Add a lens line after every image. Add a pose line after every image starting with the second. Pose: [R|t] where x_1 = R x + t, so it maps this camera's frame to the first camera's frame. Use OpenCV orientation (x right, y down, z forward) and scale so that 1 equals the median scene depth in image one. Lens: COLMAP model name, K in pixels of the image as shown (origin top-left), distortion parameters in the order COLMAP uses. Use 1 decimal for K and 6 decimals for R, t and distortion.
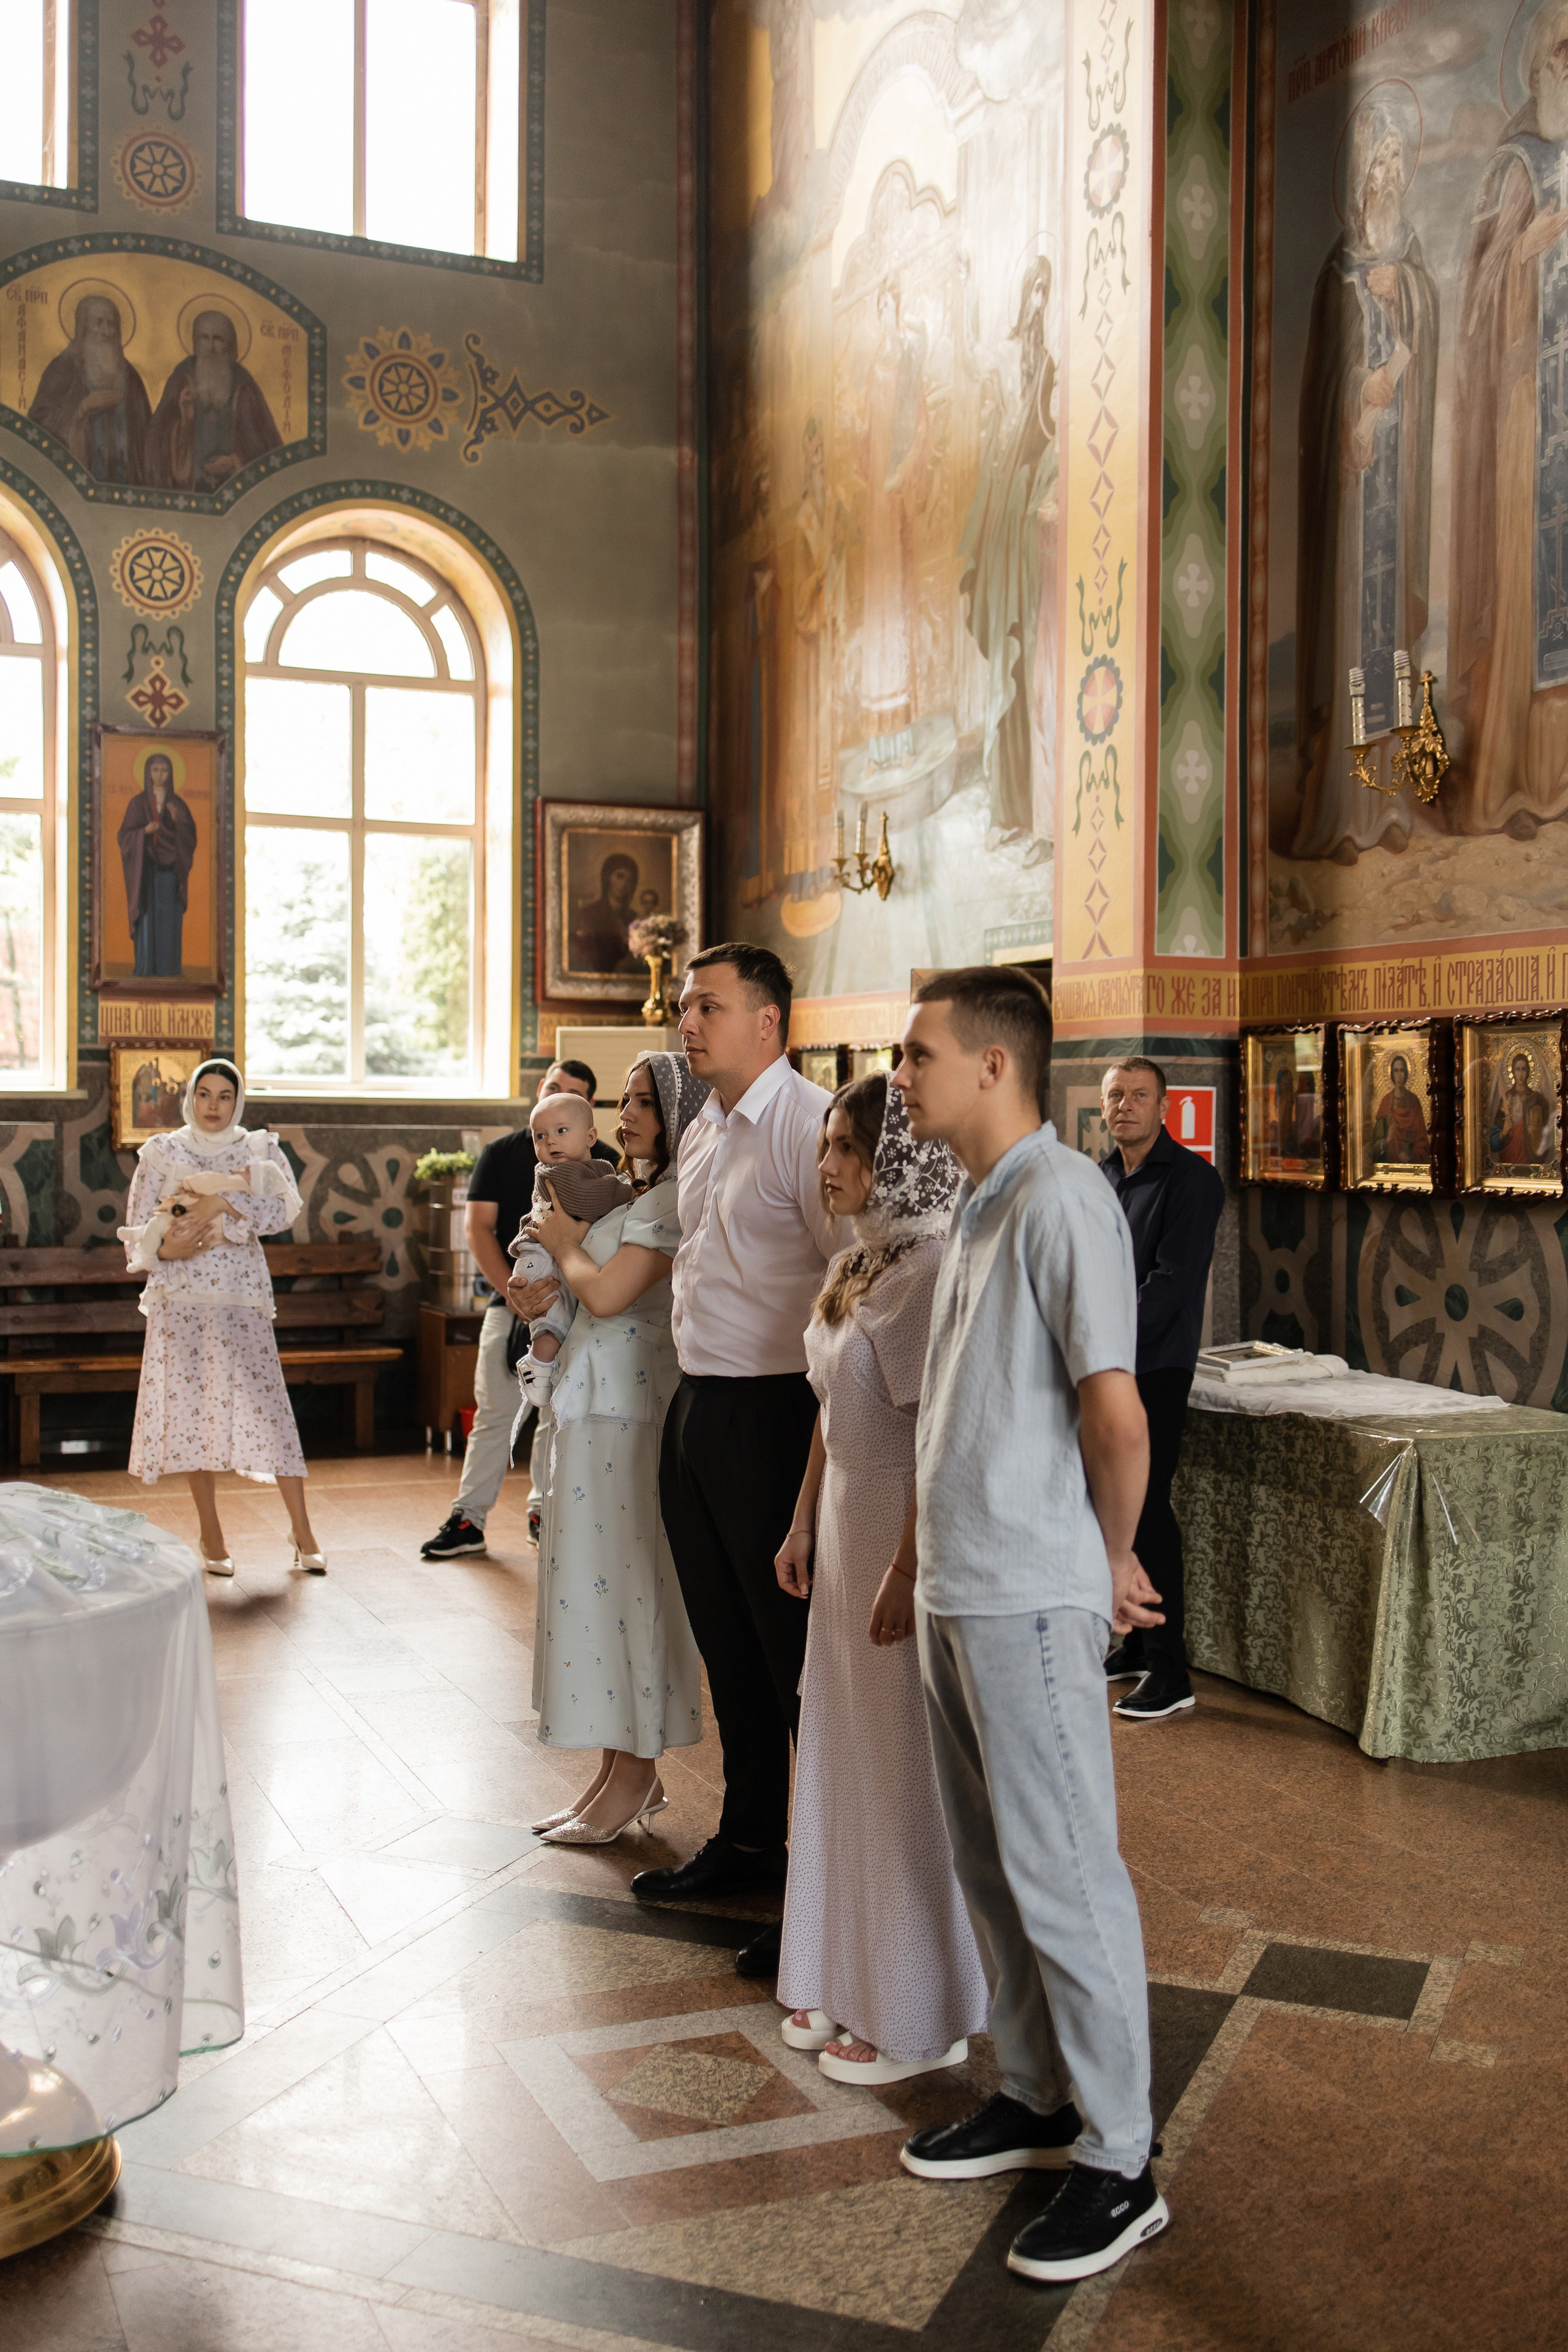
lens RADIAL K [[2339.9, 0, 771.6], [0, 2339.9, 1179.7], [0, 0, 1]] dist [0.025678, 0.000000]
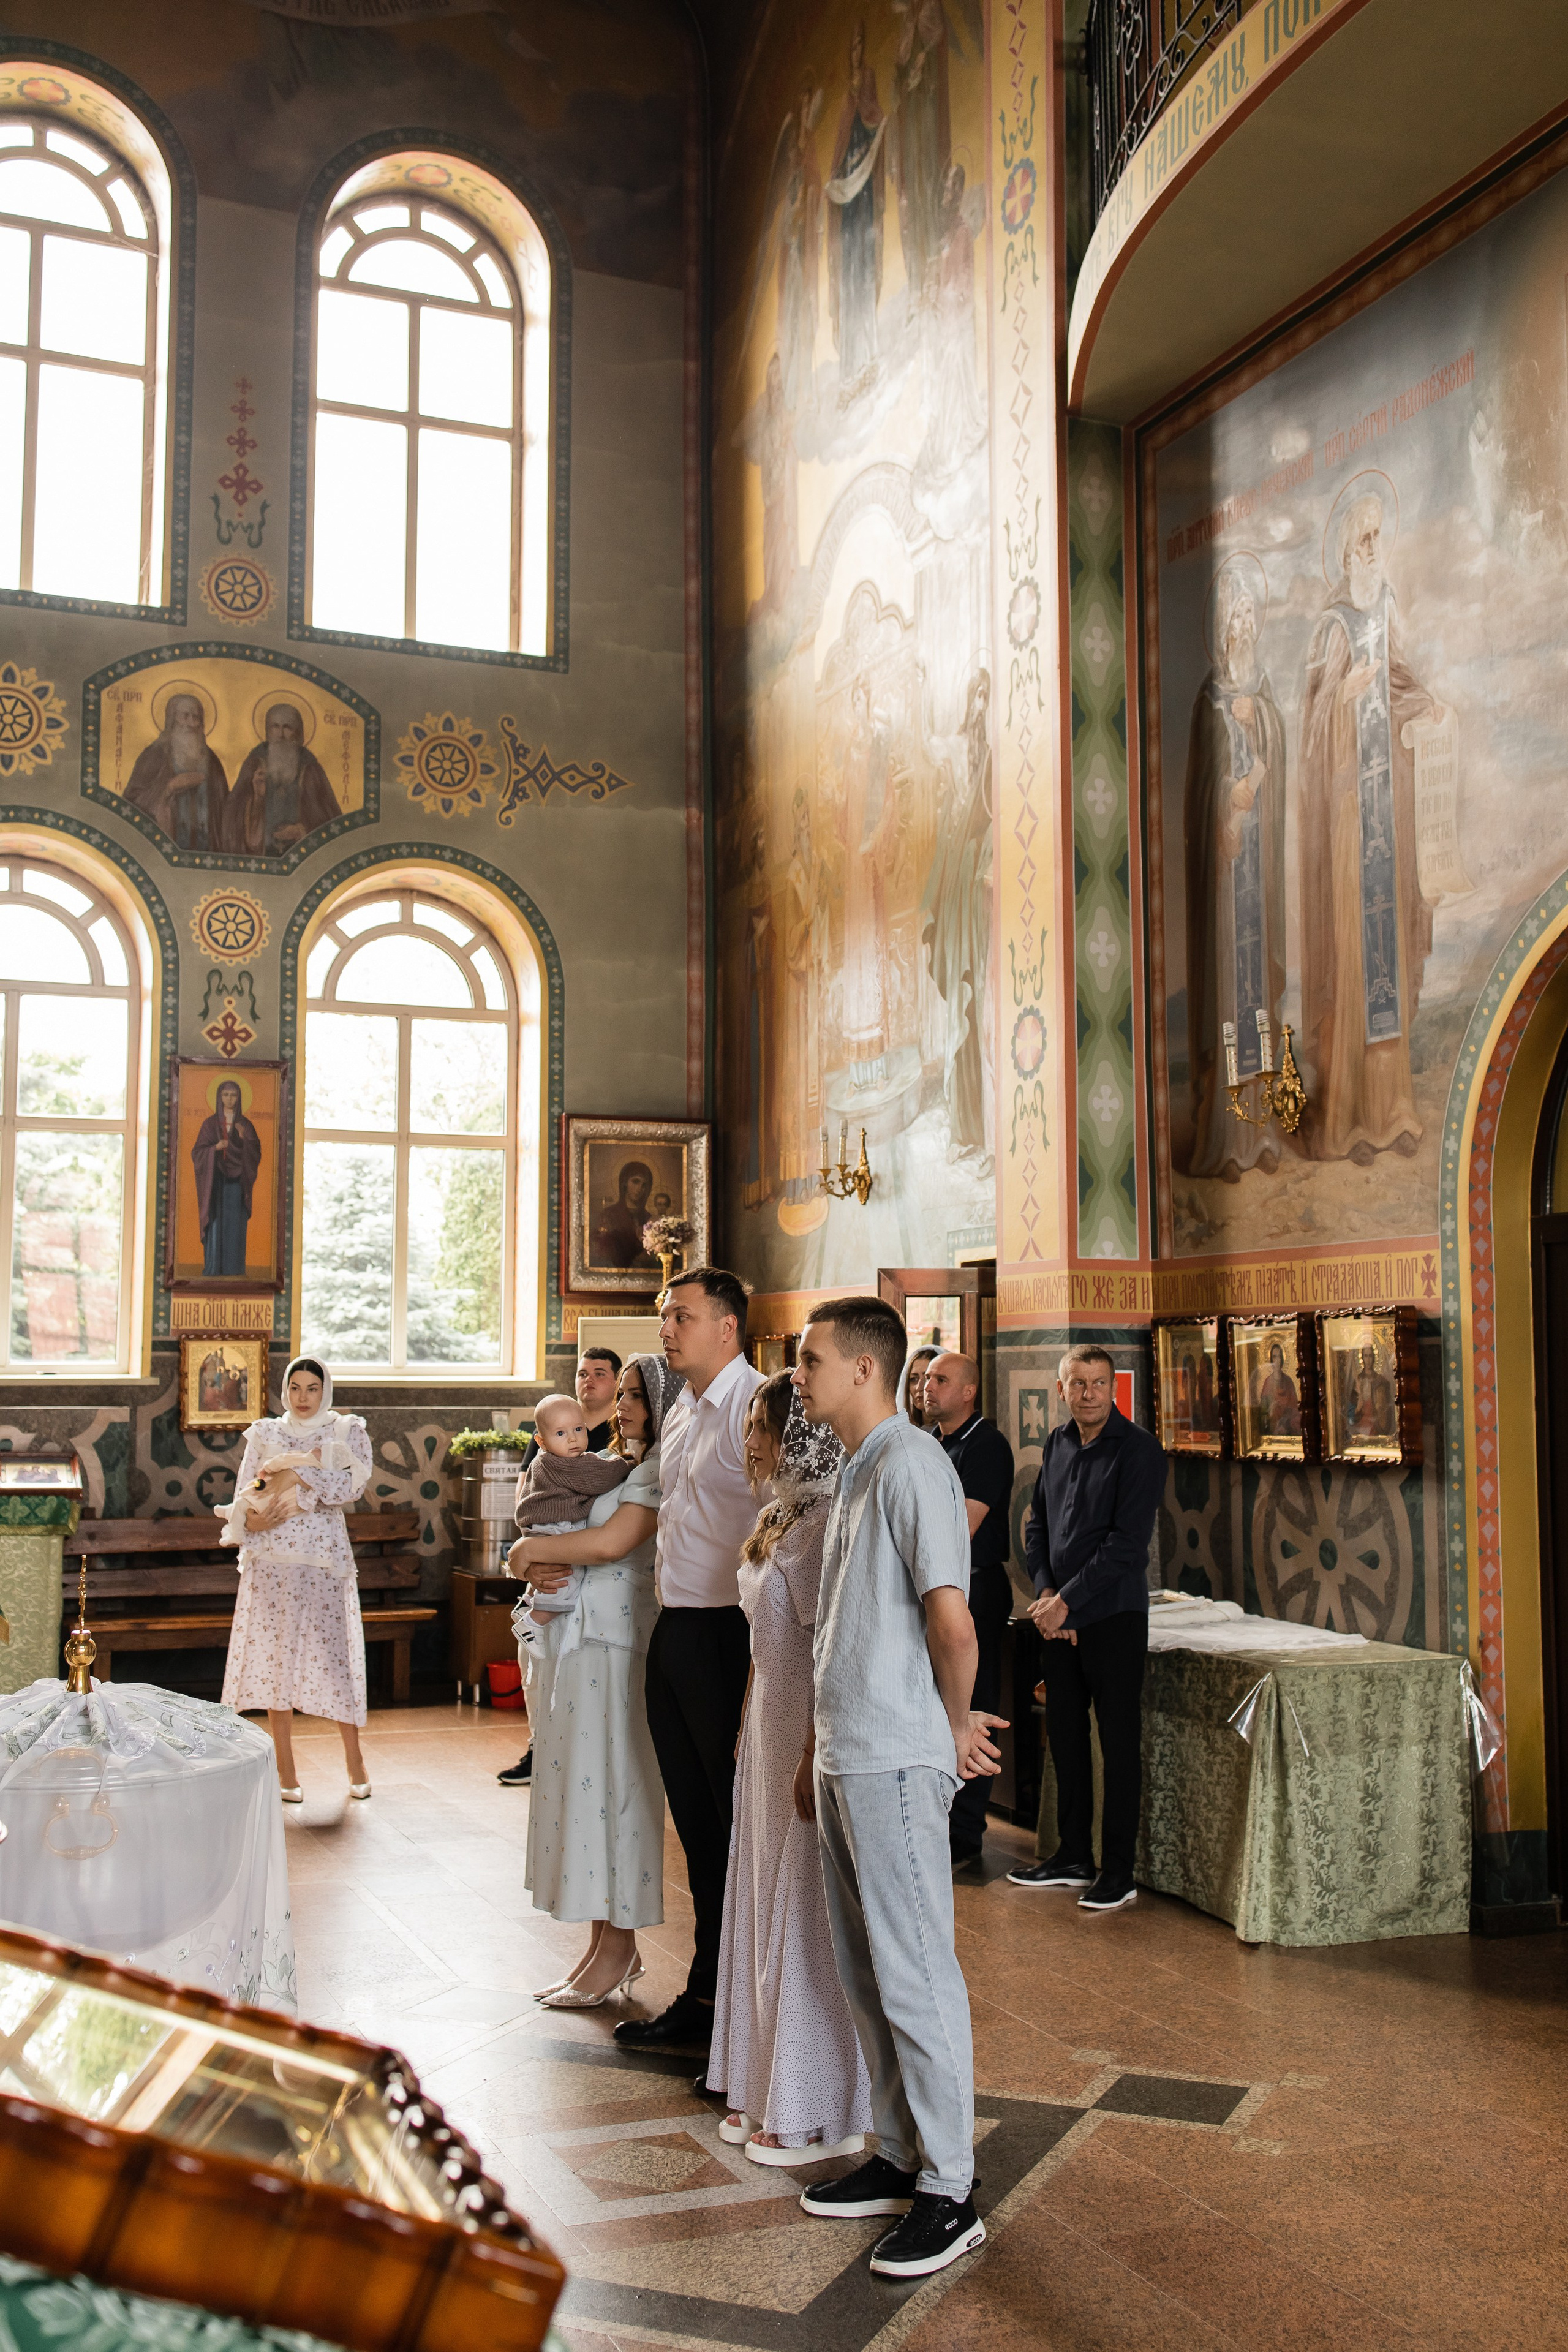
lens RADIAL K [[2339.9, 0, 771.8], [0, 2339.9, 1199.9], [0, 0, 1]] dist [0.025678, 0.000000]
pose [[0.999782, -0.008485, -0.019090, 0.034298], [0.006368, 0.994095, -0.108325, 0.001019], [0.019897, 0.108180, 0.993932, -0.174736]]
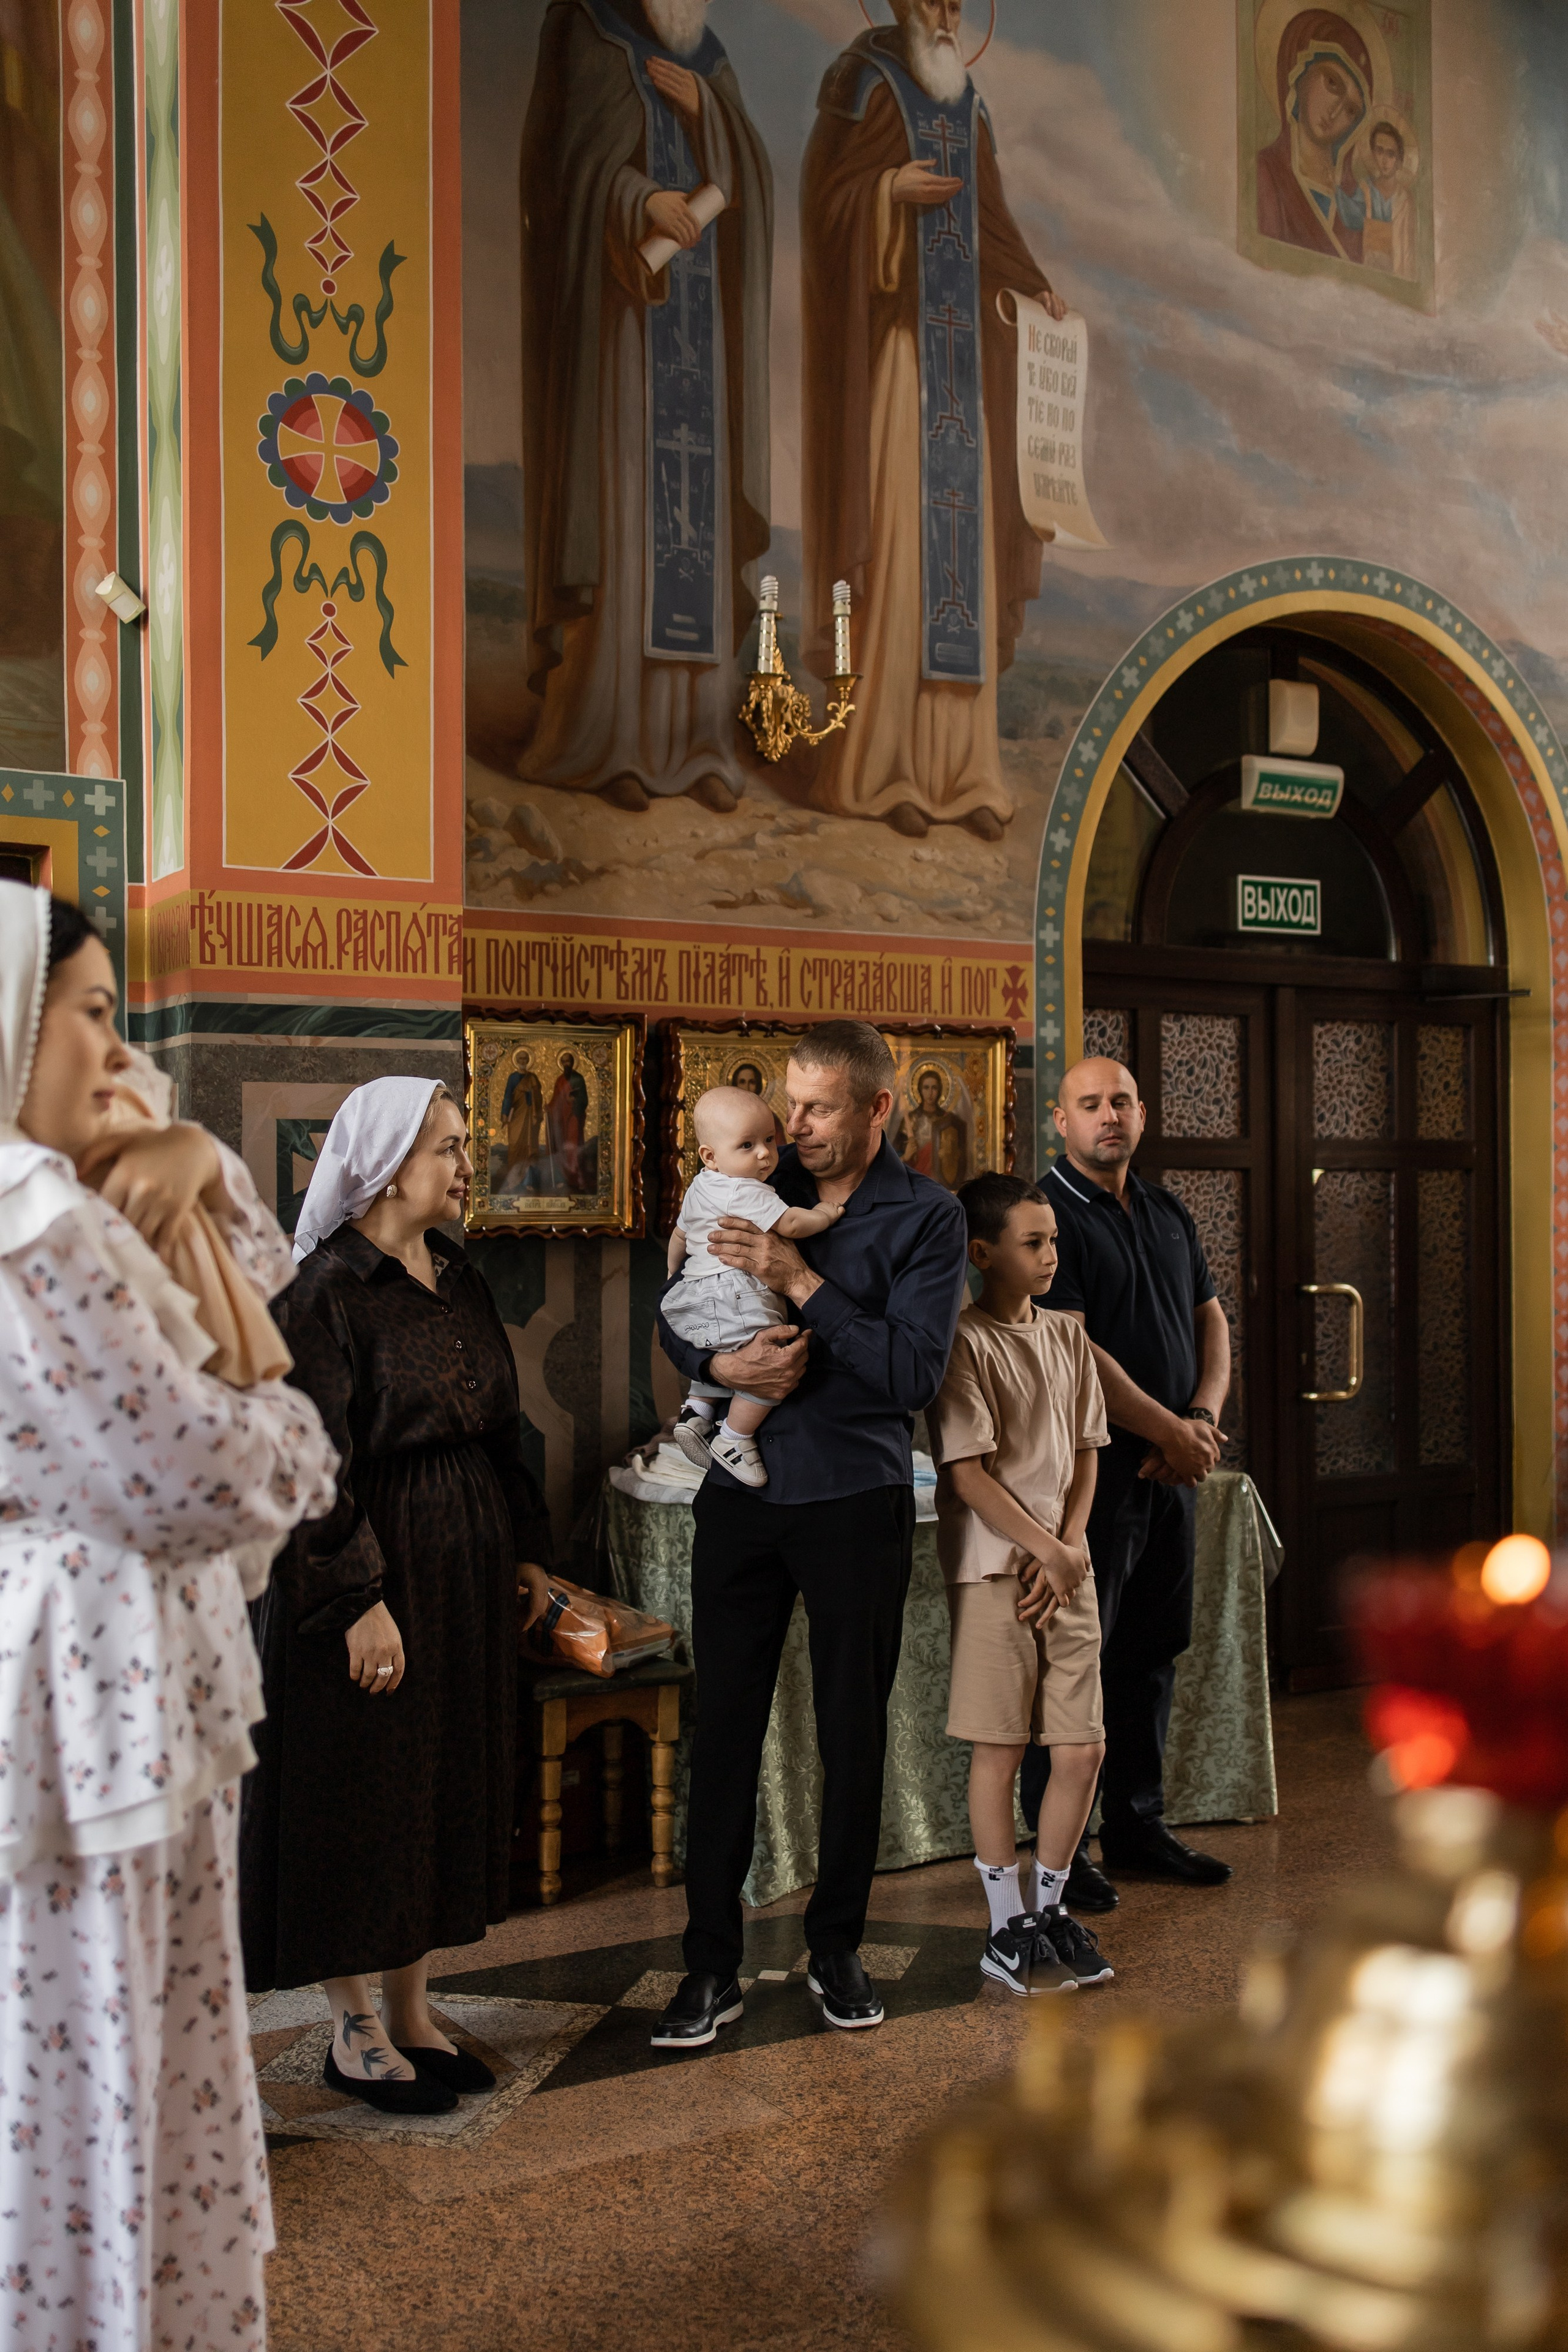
lens RADIAL K [[2313.2, 0, 786.5], [0, 2313.2, 1168.8], [0, 0, 1]] dist [0.018634, 0.000000]
pose [[-0.114195, 0.001592, 0.993457, -0.495021], [0.030893, 0.999521, 0.001949, -0.016604], [-0.992978, 0.030914, -0.114190, 1.009360]]
